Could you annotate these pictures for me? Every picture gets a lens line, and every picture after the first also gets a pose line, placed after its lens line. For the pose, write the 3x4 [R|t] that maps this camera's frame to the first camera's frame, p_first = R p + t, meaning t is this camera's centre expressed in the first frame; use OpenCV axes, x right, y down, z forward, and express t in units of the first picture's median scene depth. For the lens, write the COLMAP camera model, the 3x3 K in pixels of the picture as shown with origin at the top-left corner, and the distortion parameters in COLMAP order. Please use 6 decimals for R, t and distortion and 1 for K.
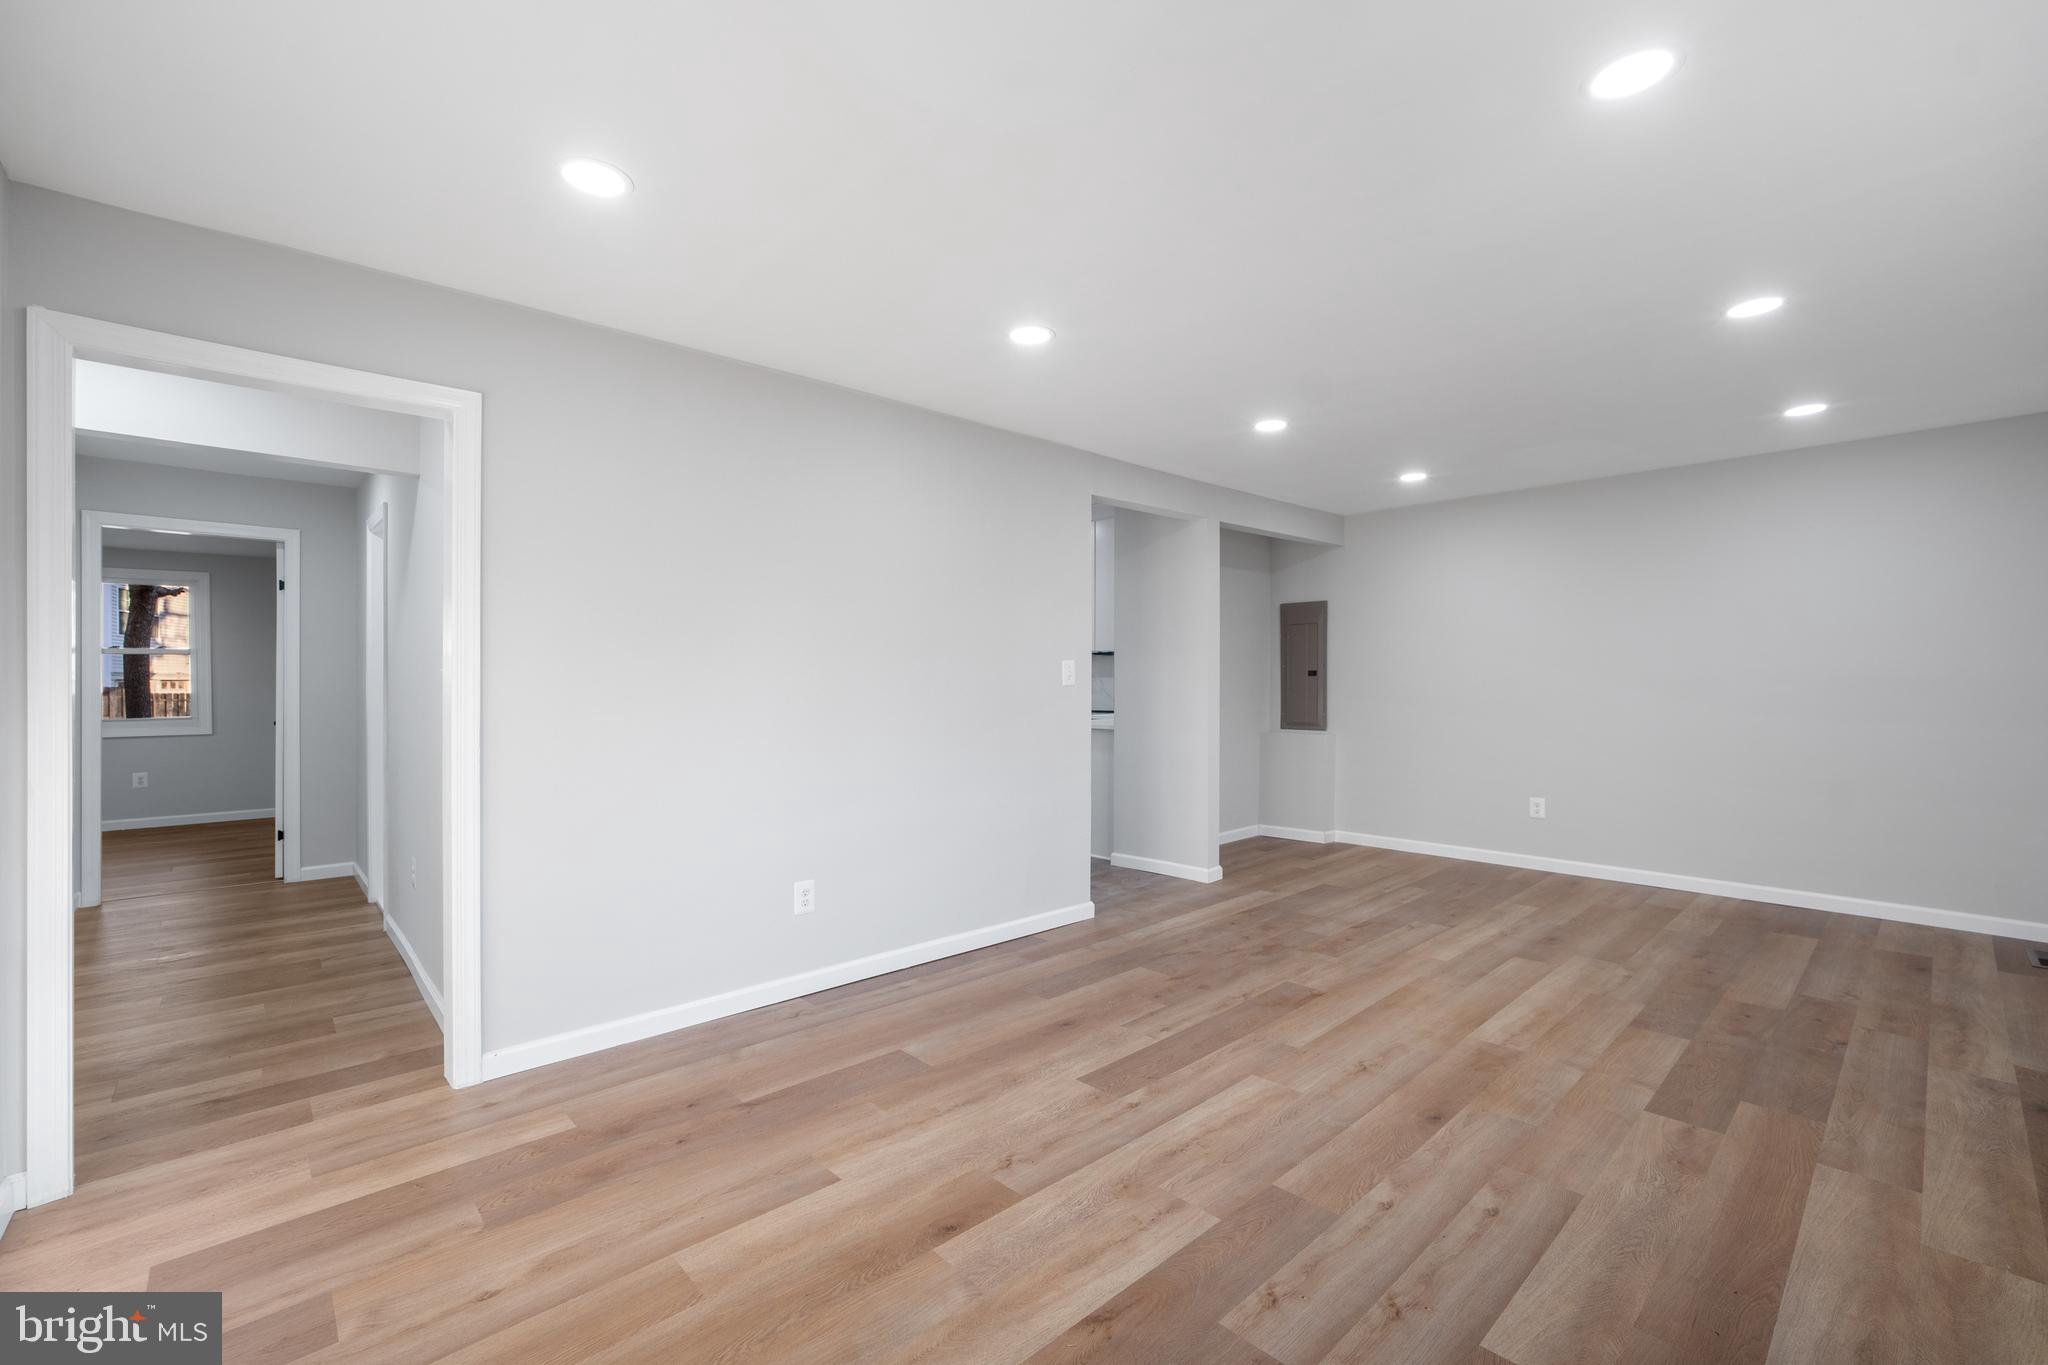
lens RADIAL K [[867.0, 0, 1029.6], [0, 867.0, 693.0], [0, 0, 1]] dist [-0.040863, 0.016260]
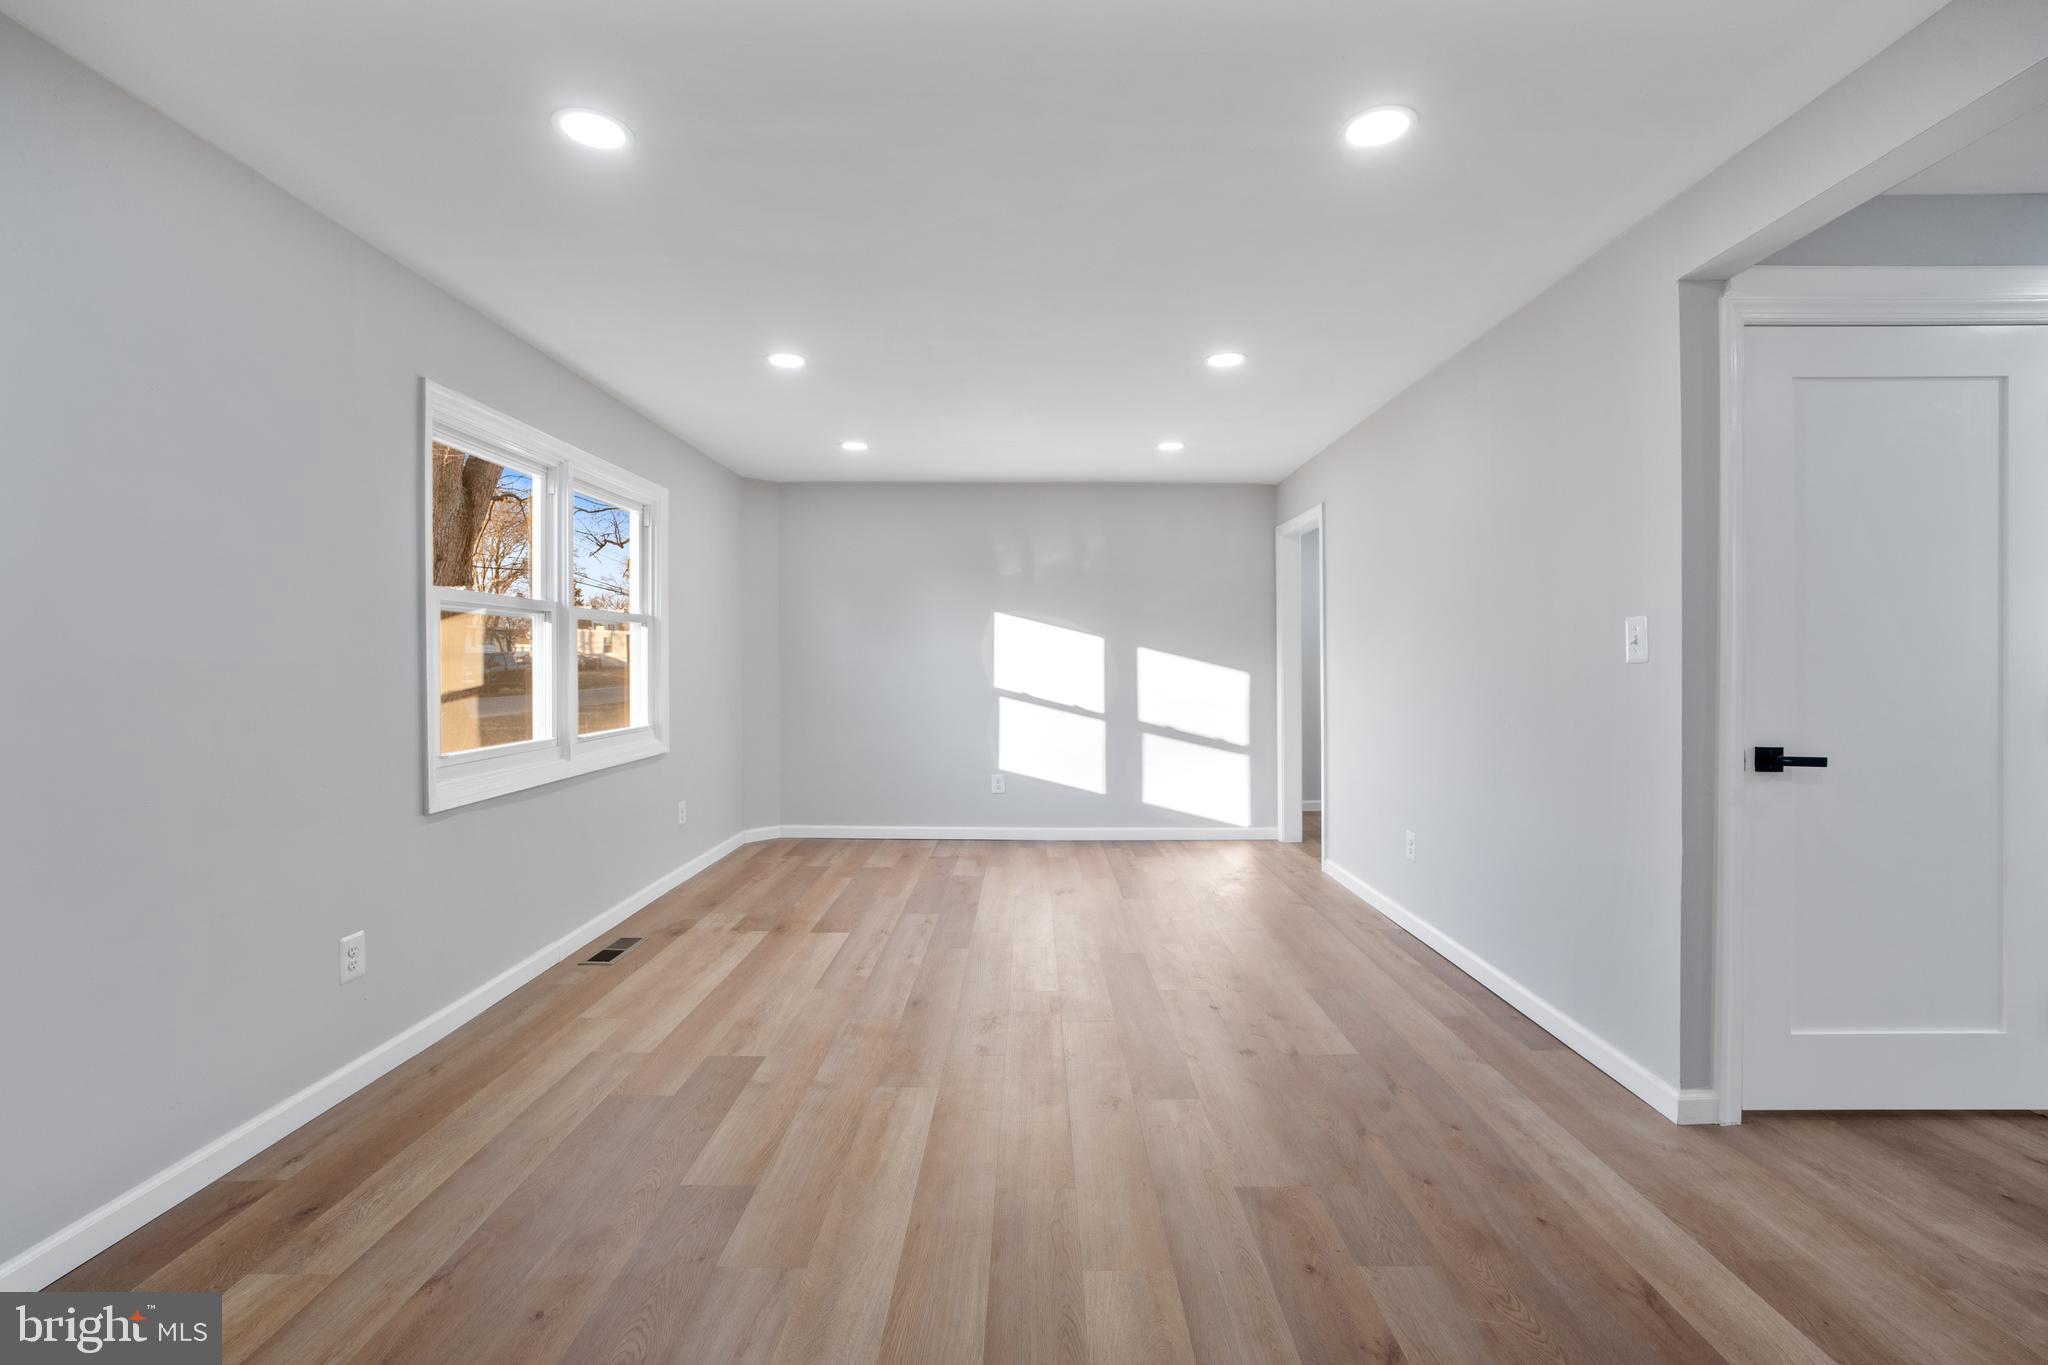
lens RADIAL K [[871.9, 0, 1028.0], [0, 871.9, 671.1], [0, 0, 1]] dist [-0.041656, 0.016729]
pose [[-0.682892, 0.015504, -0.730355, 0.903349], [-0.000740, 0.999760, 0.021914, -0.018110], [0.730519, 0.015505, -0.682716, 1.390015]]
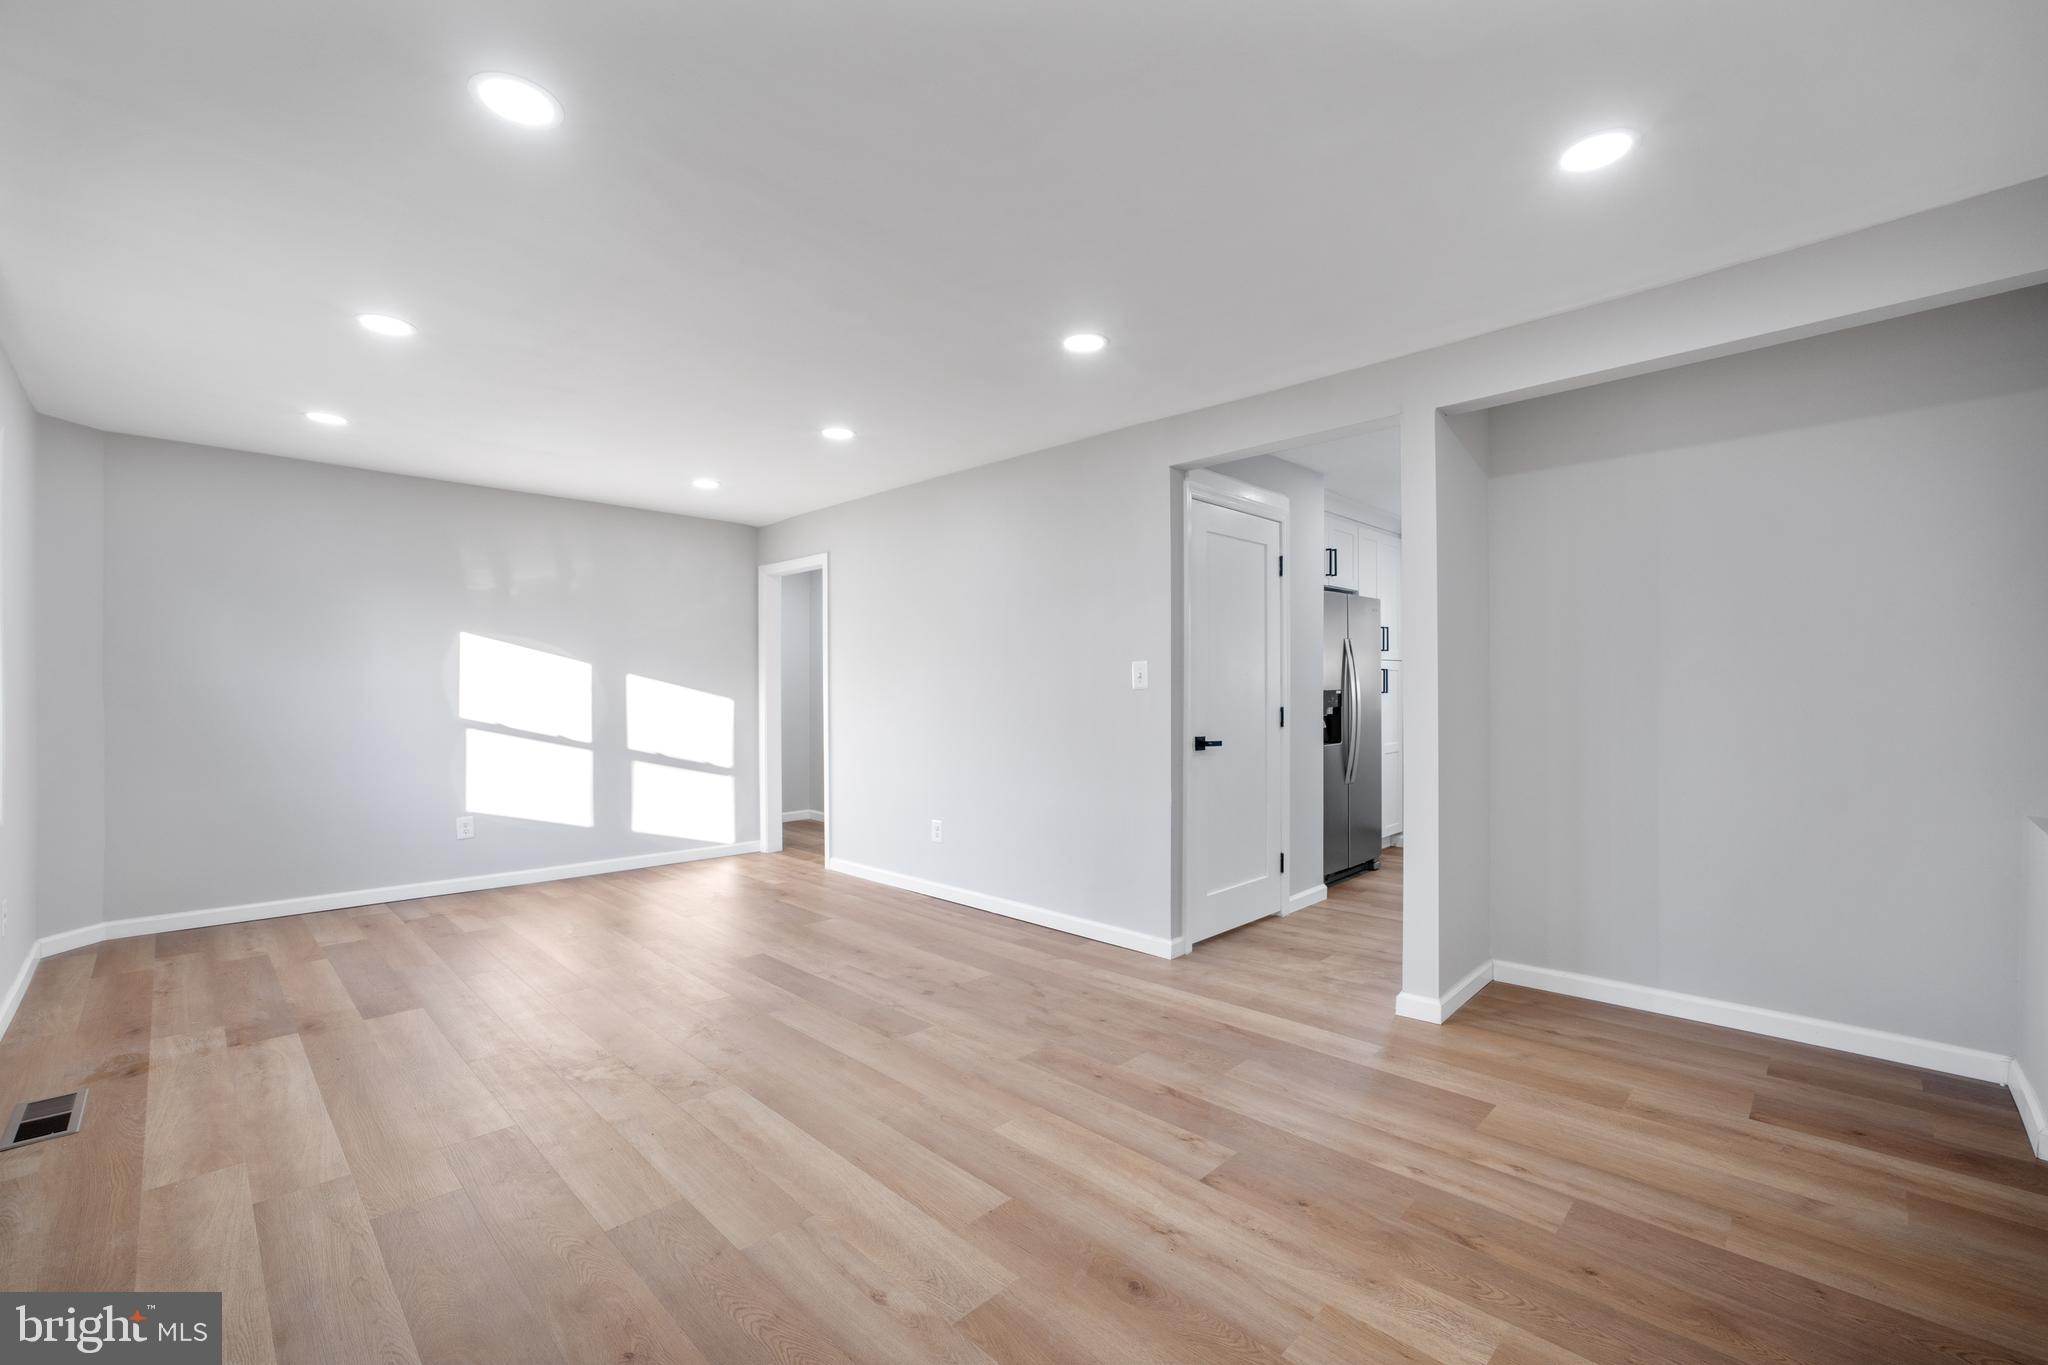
lens RADIAL K [[867.0, 0, 1029.6], [0, 867.0, 693.0], [0, 0, 1]] dist [-0.040863, 0.016260]
pose [[0.044958, 0.011056, -0.998928, 1.204310], [-0.009692, 0.999897, 0.010631, -0.015796], [0.998942, 0.009204, 0.045060, 1.076707]]
